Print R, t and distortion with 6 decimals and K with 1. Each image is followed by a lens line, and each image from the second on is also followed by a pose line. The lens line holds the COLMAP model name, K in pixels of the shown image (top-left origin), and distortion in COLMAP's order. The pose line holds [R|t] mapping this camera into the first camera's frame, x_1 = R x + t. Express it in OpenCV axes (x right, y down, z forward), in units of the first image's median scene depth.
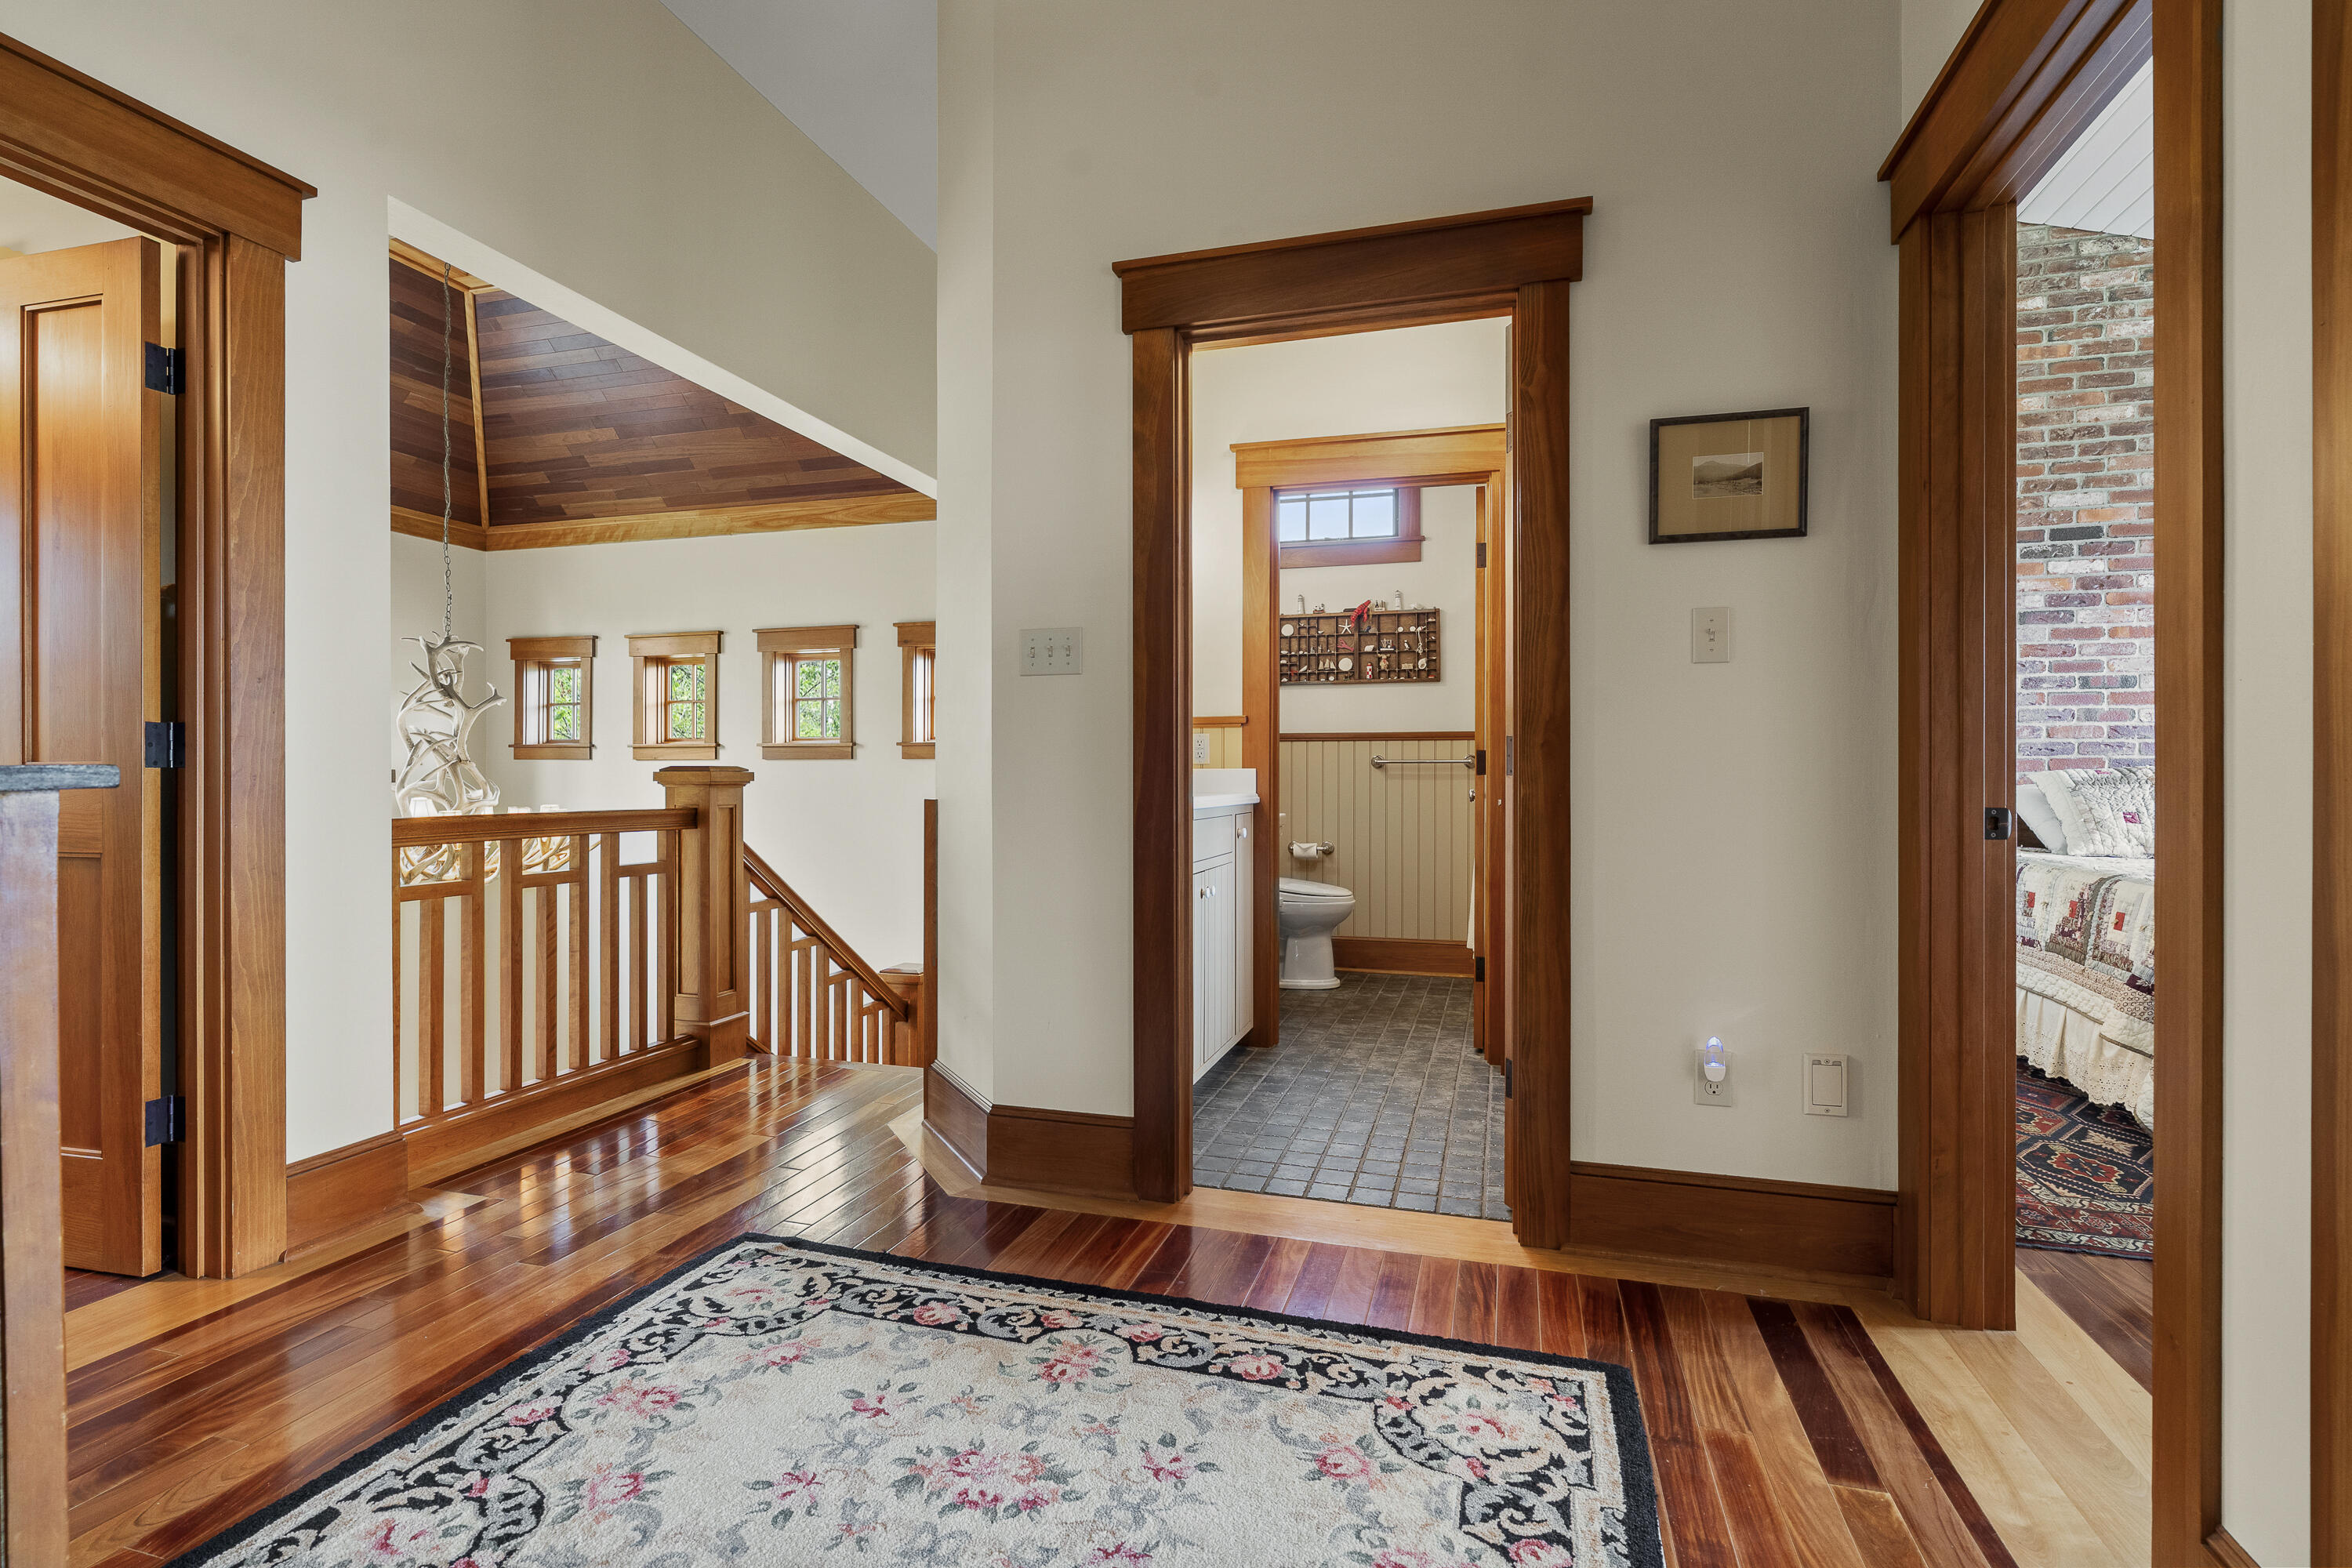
lens RADIAL K [[1143.5, 0, 1170.7], [0, 1143.5, 788.3], [0, 0, 1]] dist [-0.002630, 0.001528]
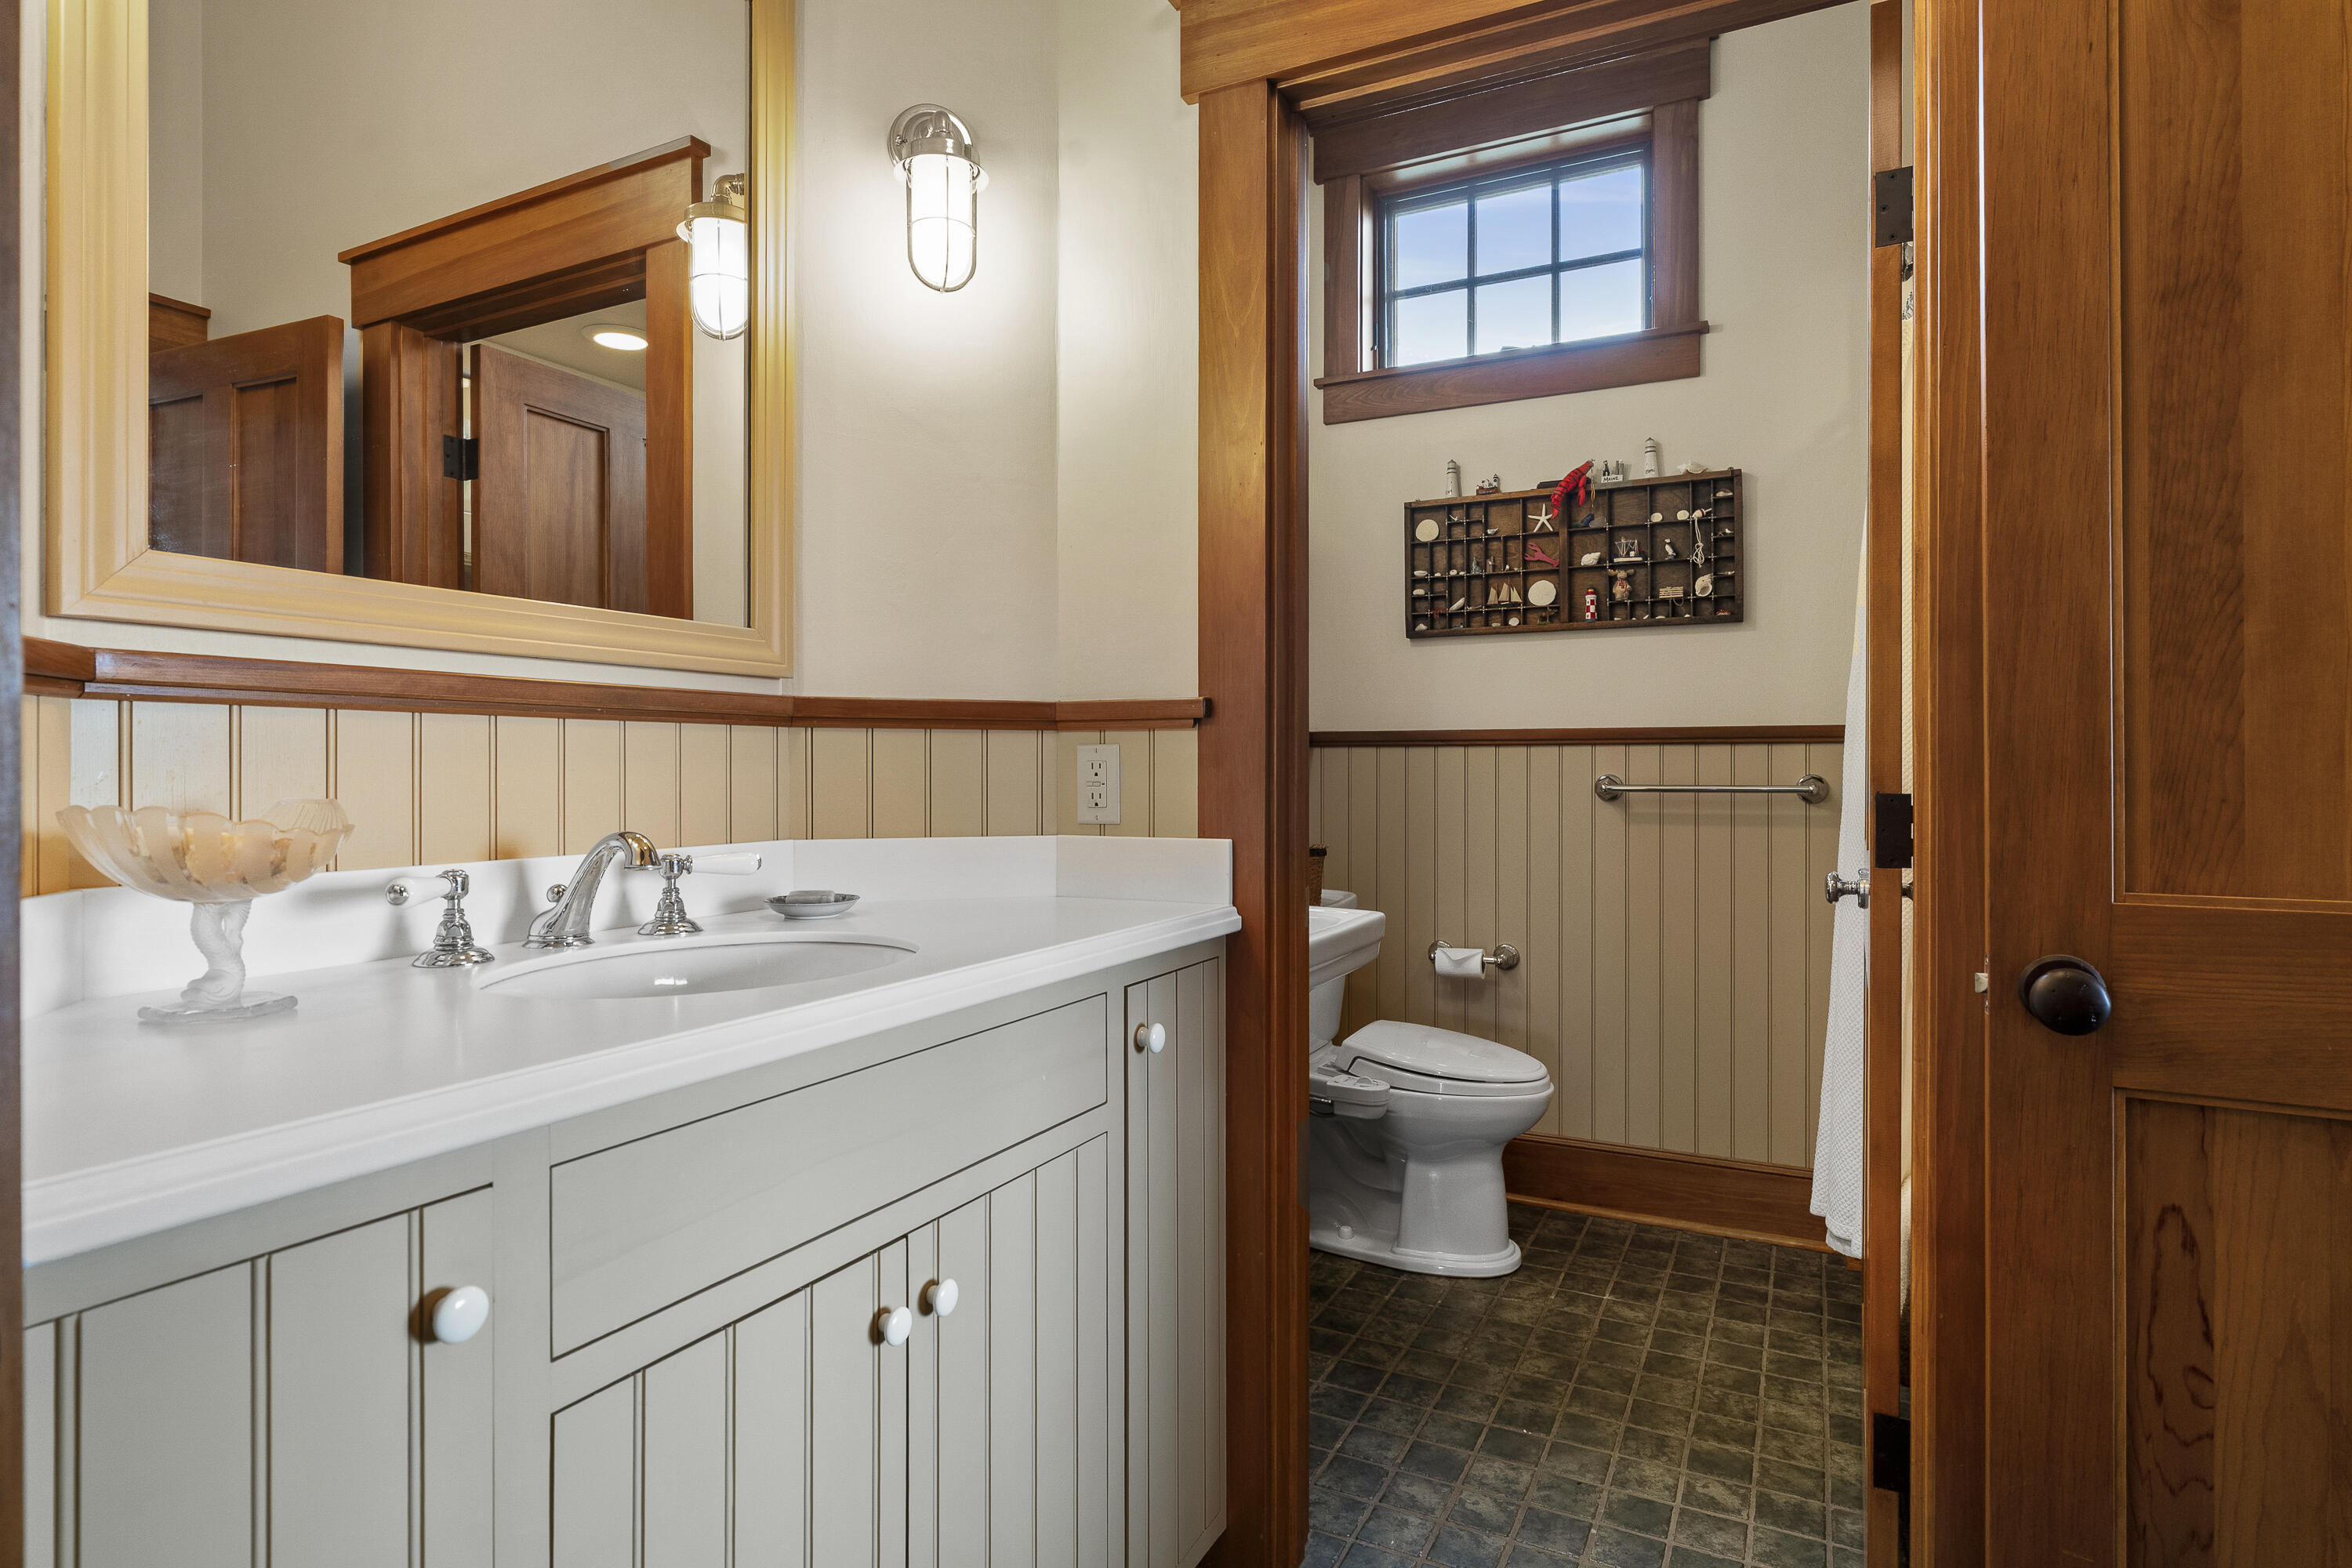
lens RADIAL K [[1277.7, 0, 1171.2], [0, 1277.7, 772.7], [0, 0, 1]] dist [-0.001834, 0.000217]
pose [[0.984183, 0.000253, -0.177156, 0.109345], [-0.001182, 0.999986, -0.005137, -0.031425], [0.177152, 0.005265, 0.984169, 0.498673]]
